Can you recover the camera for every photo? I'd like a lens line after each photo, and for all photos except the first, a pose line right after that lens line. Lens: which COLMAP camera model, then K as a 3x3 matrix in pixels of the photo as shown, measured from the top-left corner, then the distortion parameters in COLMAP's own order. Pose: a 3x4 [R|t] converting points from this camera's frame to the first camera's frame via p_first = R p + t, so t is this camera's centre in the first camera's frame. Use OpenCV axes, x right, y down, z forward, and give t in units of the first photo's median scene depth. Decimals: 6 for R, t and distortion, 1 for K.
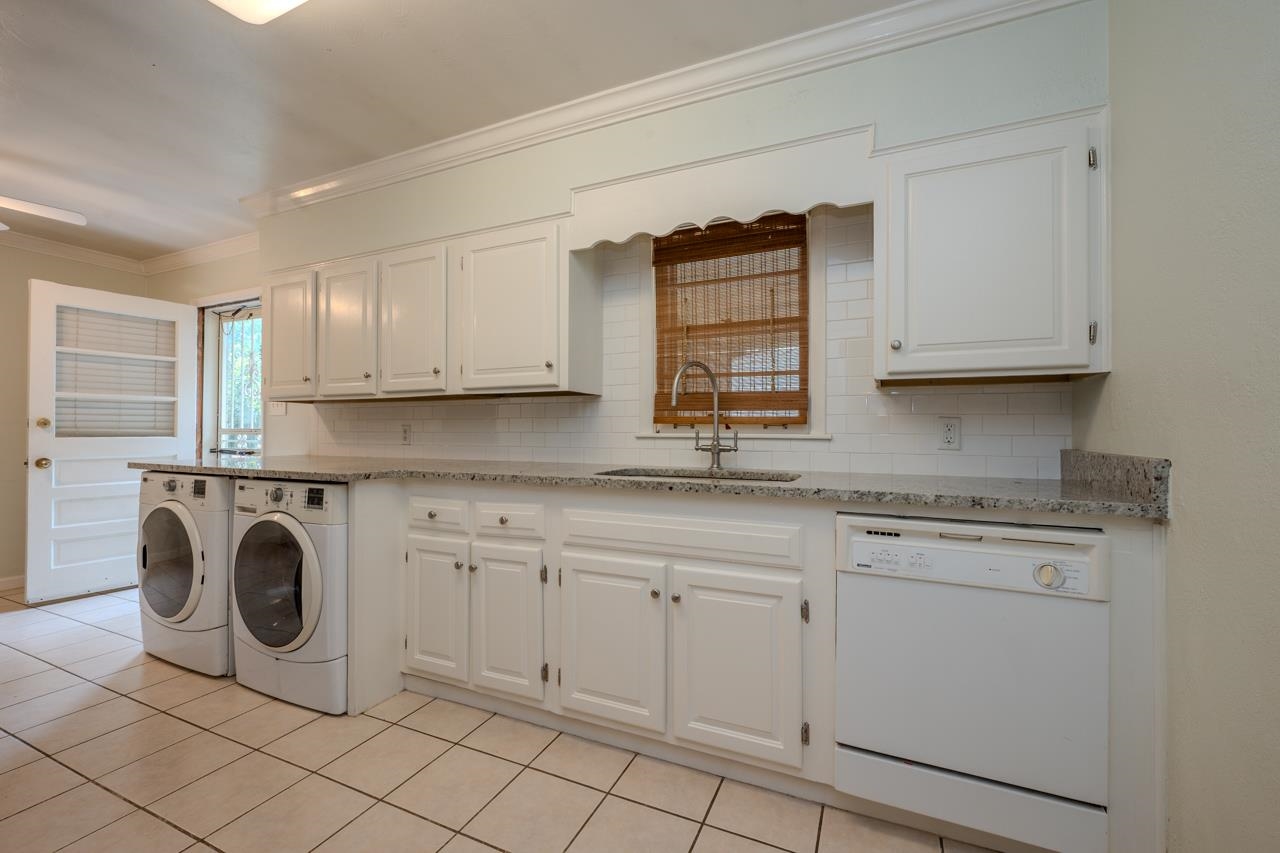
lens RADIAL K [[537.5, 0, 636.6], [0, 537.5, 422.7], [0, 0, 1]] dist [0.004139, -0.000479]
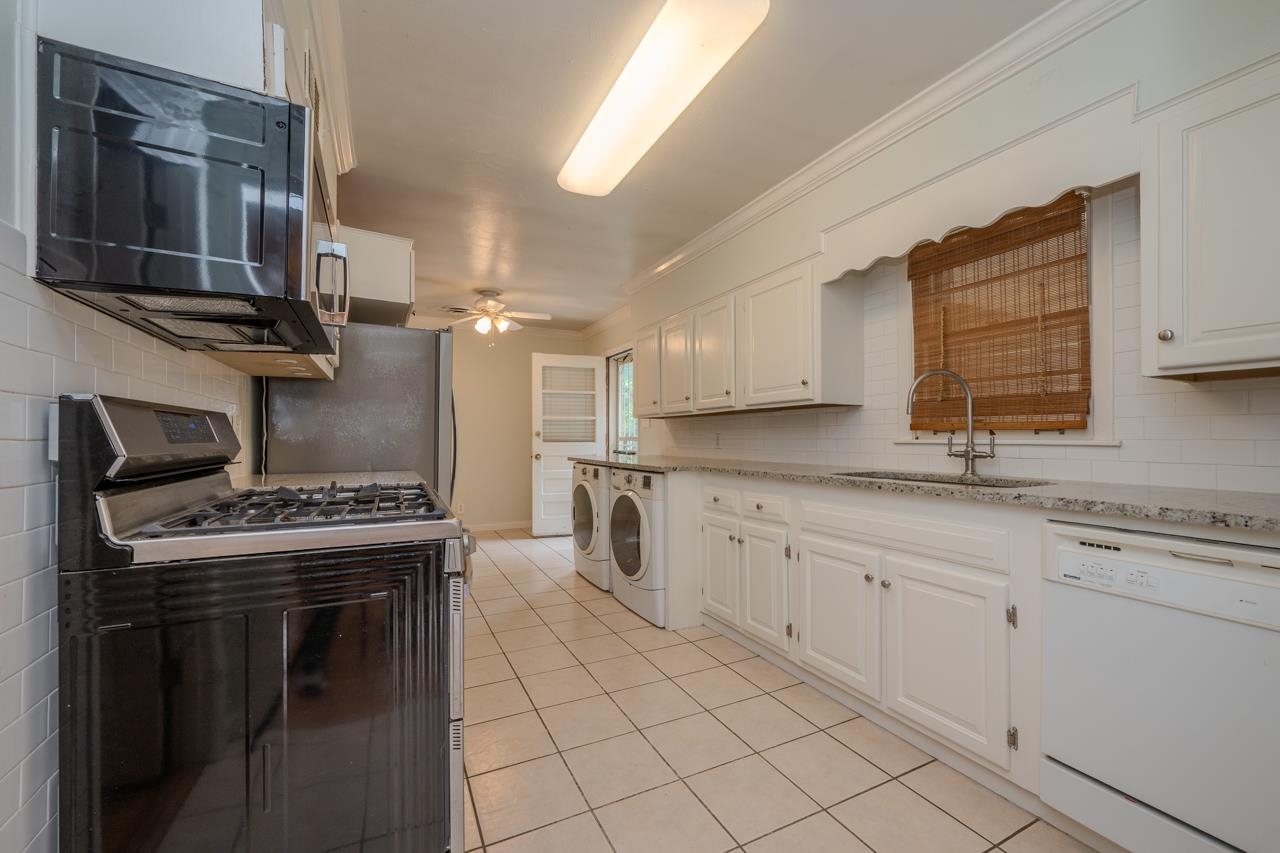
lens RADIAL K [[522.4, 0, 645.7], [0, 522.4, 435.2], [0, 0, 1]] dist [0.002841, -0.000126]
pose [[0.782133, -0.006669, -0.623076, 0.285535], [0.012506, 0.999909, 0.004997, 0.000049], [0.622986, -0.011700, 0.782146, -0.135152]]
